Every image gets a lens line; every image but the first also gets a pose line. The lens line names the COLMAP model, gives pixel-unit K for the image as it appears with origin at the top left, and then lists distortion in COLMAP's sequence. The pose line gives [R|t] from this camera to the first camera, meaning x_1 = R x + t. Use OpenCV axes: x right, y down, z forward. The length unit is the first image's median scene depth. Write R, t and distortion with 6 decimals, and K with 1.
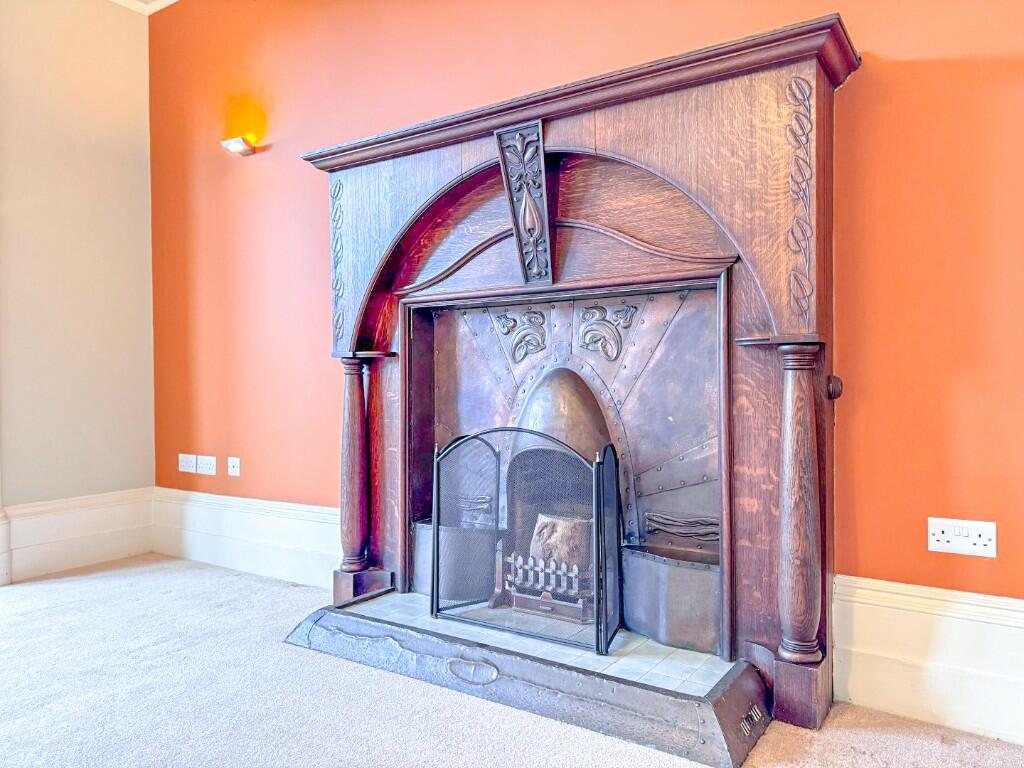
lens RADIAL K [[708.1, 0, 511.9], [0, 708.1, 380.0], [0, 0, 1]] dist [0.033179, -0.006413]
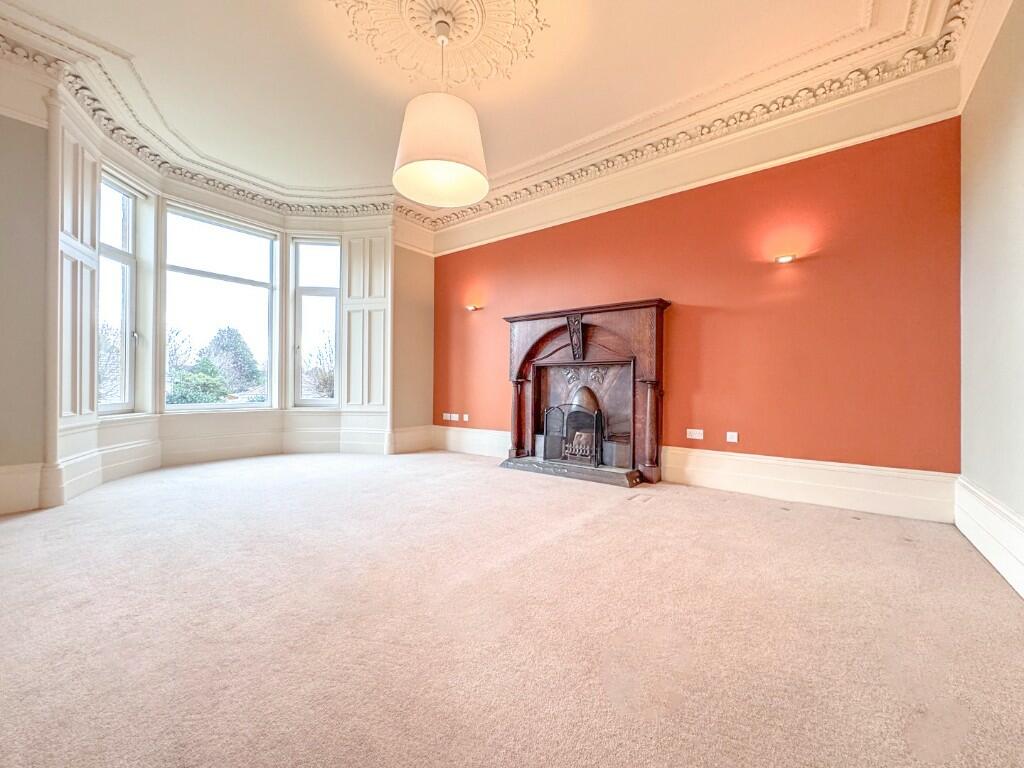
lens RADIAL K [[405.7, 0, 512.6], [0, 405.7, 384.5], [0, 0, 1]] dist [-0.015716, -0.000080]
pose [[0.997833, 0.015936, -0.063840, -0.143285], [-0.016356, 0.999848, -0.006056, -0.007745], [0.063733, 0.007087, 0.997942, -0.893837]]
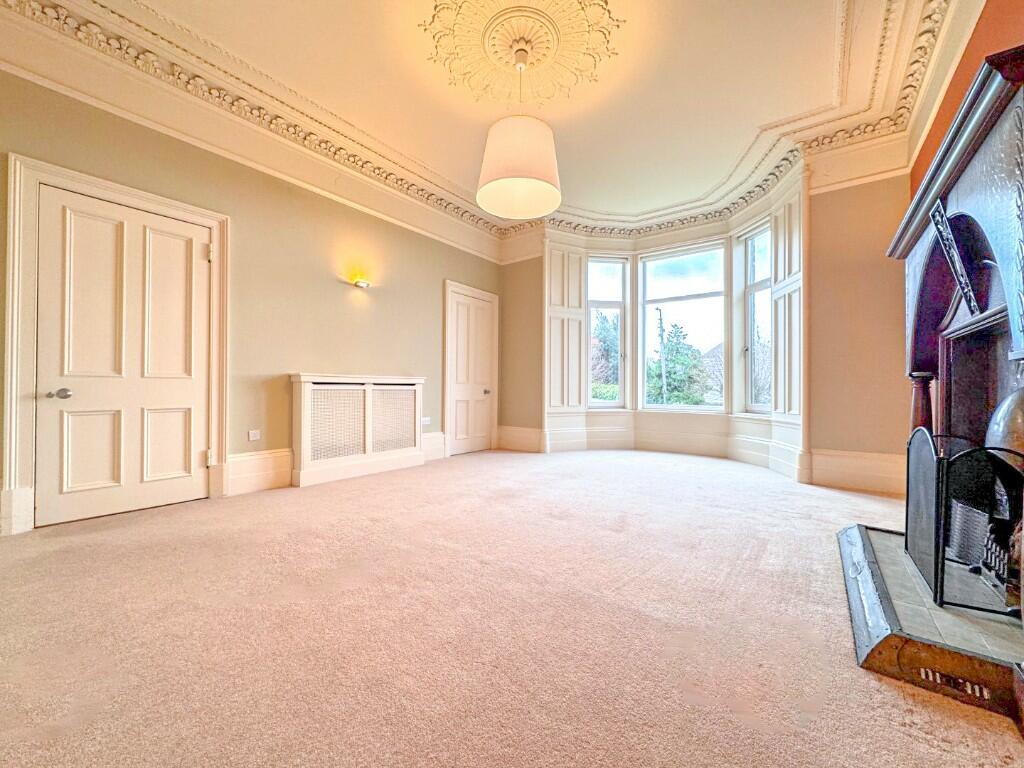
lens RADIAL K [[405.7, 0, 511.6], [0, 405.7, 385.1], [0, 0, 1]] dist [-0.015716, -0.000080]
pose [[-0.064419, -0.004352, -0.997913, 0.764560], [-0.011526, 0.999927, -0.003617, 0.000441], [0.997856, 0.011269, -0.064464, 0.236194]]
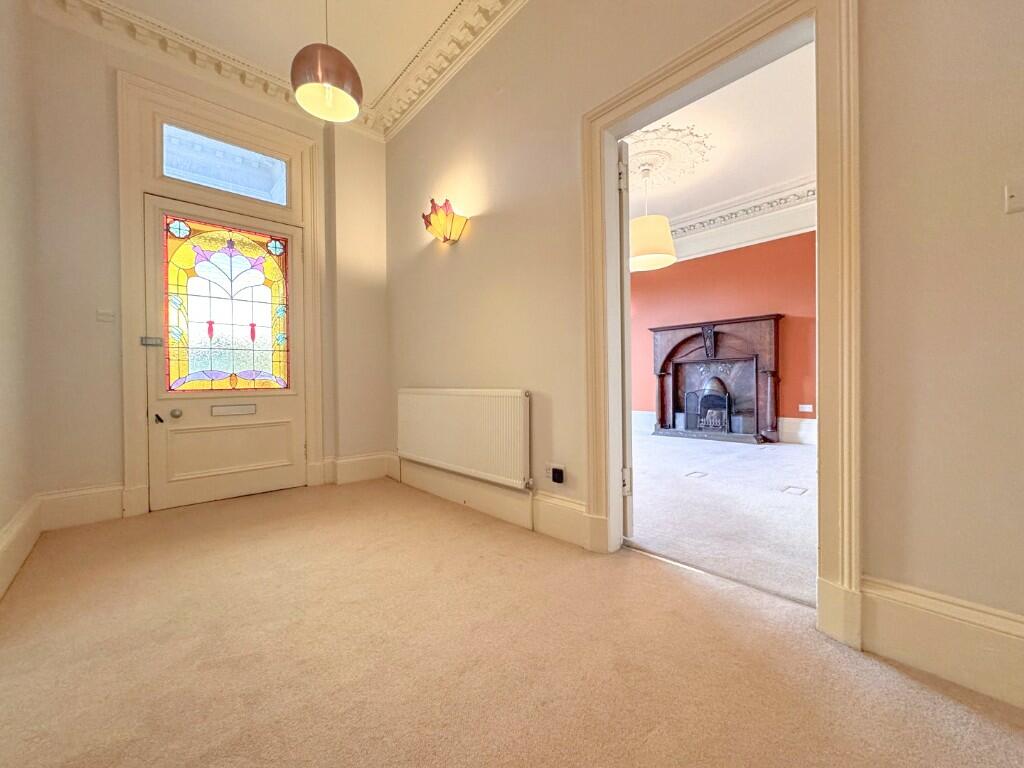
lens RADIAL K [[405.7, 0, 507.3], [0, 405.7, 385.9], [0, 0, 1]] dist [-0.015716, -0.000080]
pose [[0.968845, -0.004865, -0.247619, -0.583228], [0.006343, 0.999967, 0.005170, 0.021709], [0.247586, -0.006579, 0.968844, -1.843741]]
